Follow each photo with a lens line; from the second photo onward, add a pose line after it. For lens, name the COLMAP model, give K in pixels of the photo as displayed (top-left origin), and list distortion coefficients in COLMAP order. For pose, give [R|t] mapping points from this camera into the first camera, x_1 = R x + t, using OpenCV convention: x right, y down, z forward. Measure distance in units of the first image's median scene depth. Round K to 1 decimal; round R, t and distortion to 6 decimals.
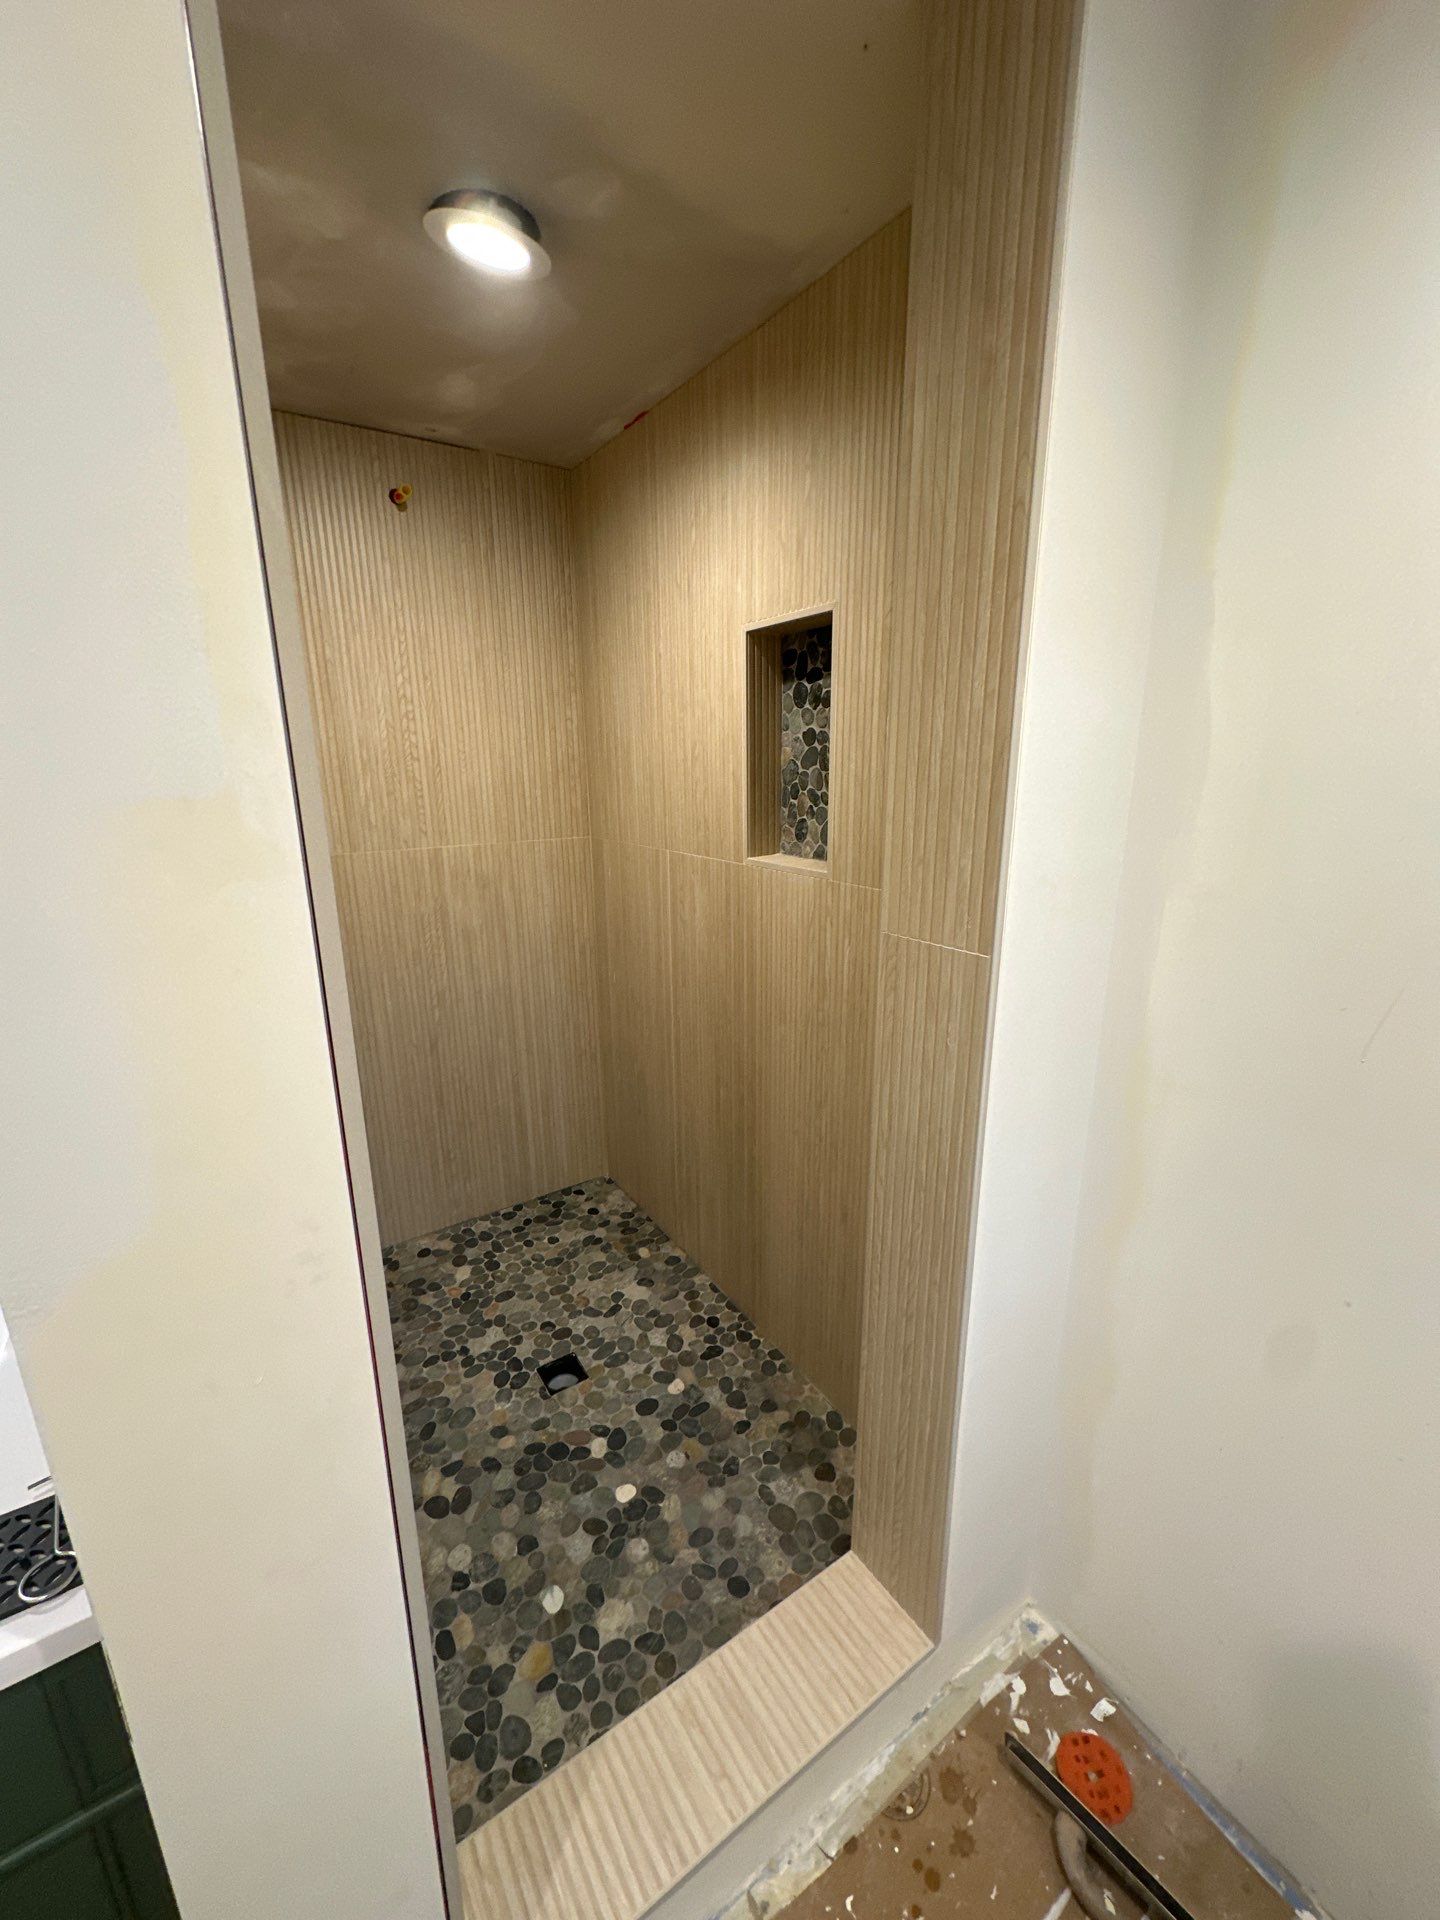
lens RADIAL K [[774.7, 0, 713.2], [0, 774.7, 965.9], [0, 0, 1]] dist [-0.002767, 0.000268]
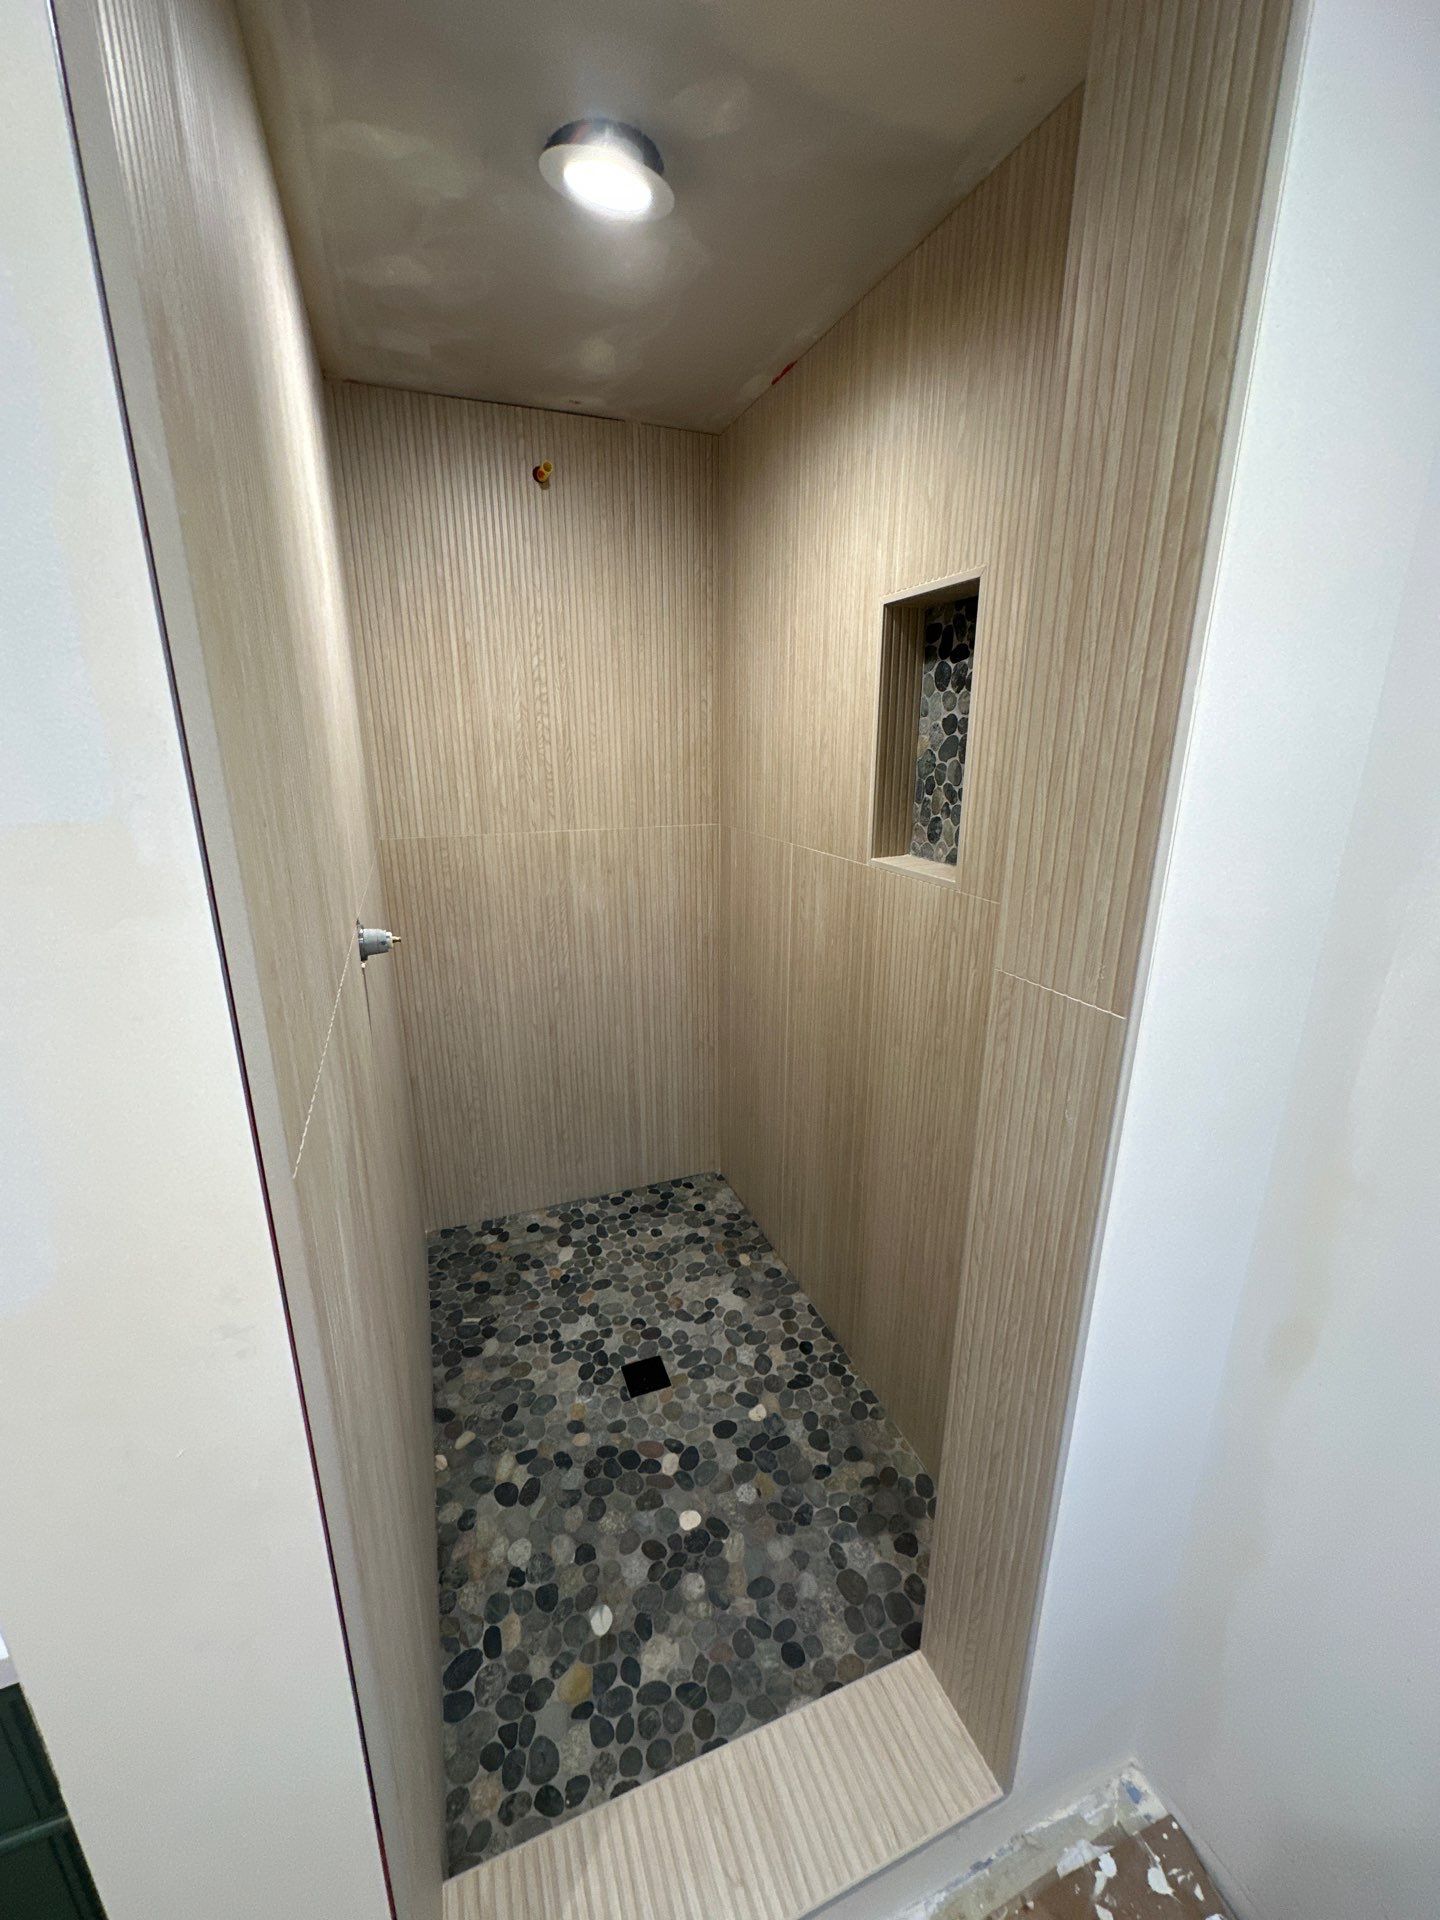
lens RADIAL K [[774.7, 0, 708.3], [0, 774.7, 966.1], [0, 0, 1]] dist [-0.002767, 0.000268]
pose [[0.976311, 0.069494, -0.204909, 0.049364], [-0.063626, 0.997356, 0.035098, -0.031959], [0.206806, -0.021229, 0.978152, 0.071069]]
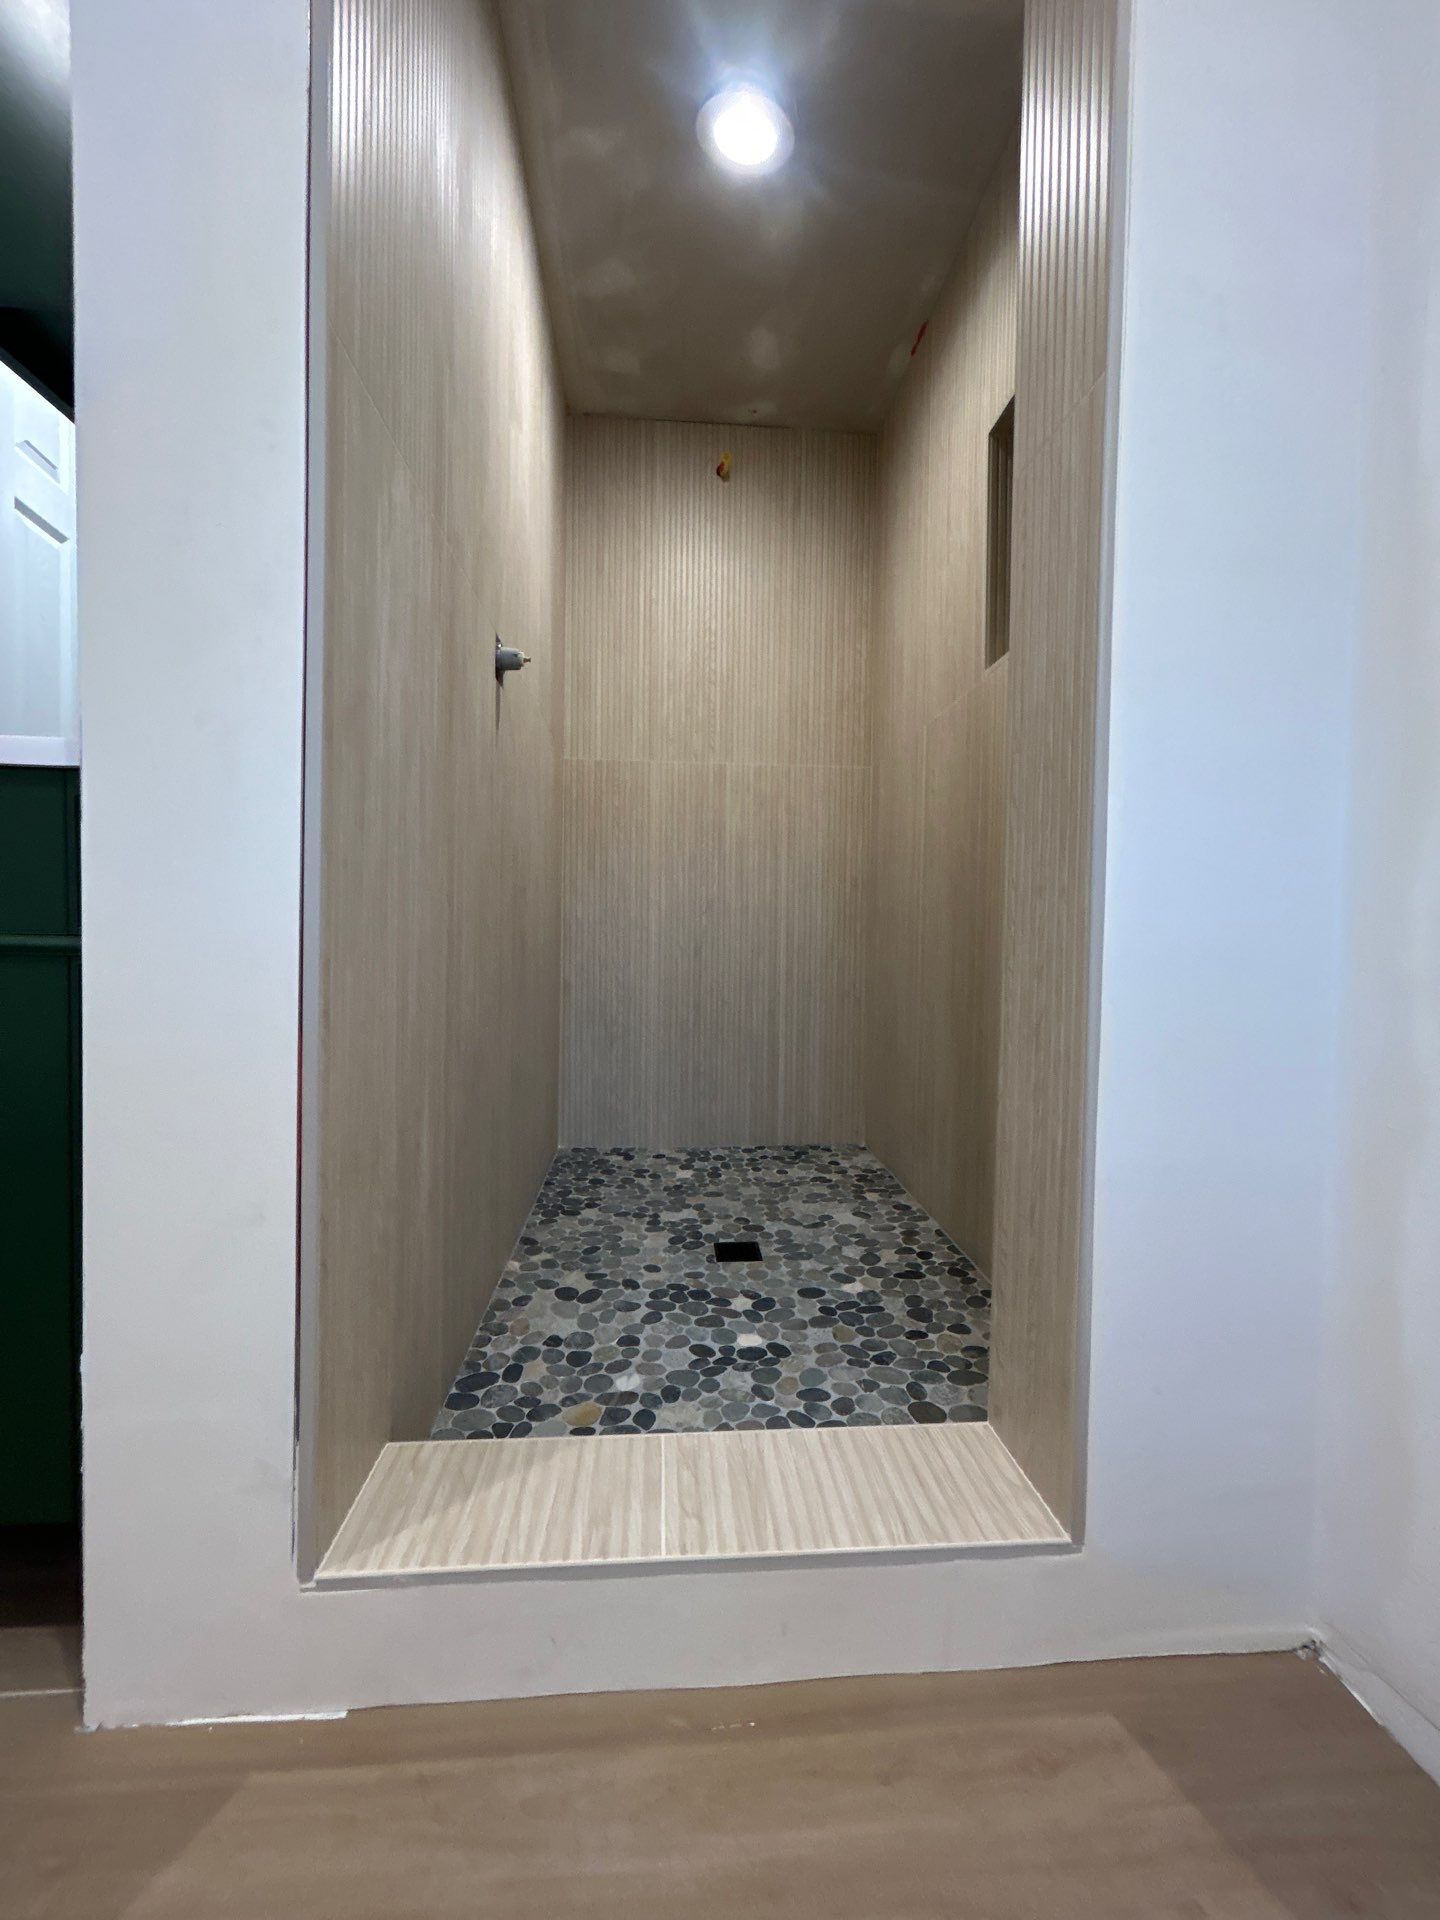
lens RADIAL K [[774.7, 0, 703.0], [0, 774.7, 946.2], [0, 0, 1]] dist [-0.002767, 0.000268]
pose [[0.871145, 0.041589, -0.489261, 0.200852], [-0.152229, 0.970188, -0.188578, 0.372422], [0.466833, 0.238758, 0.851506, 0.140331]]
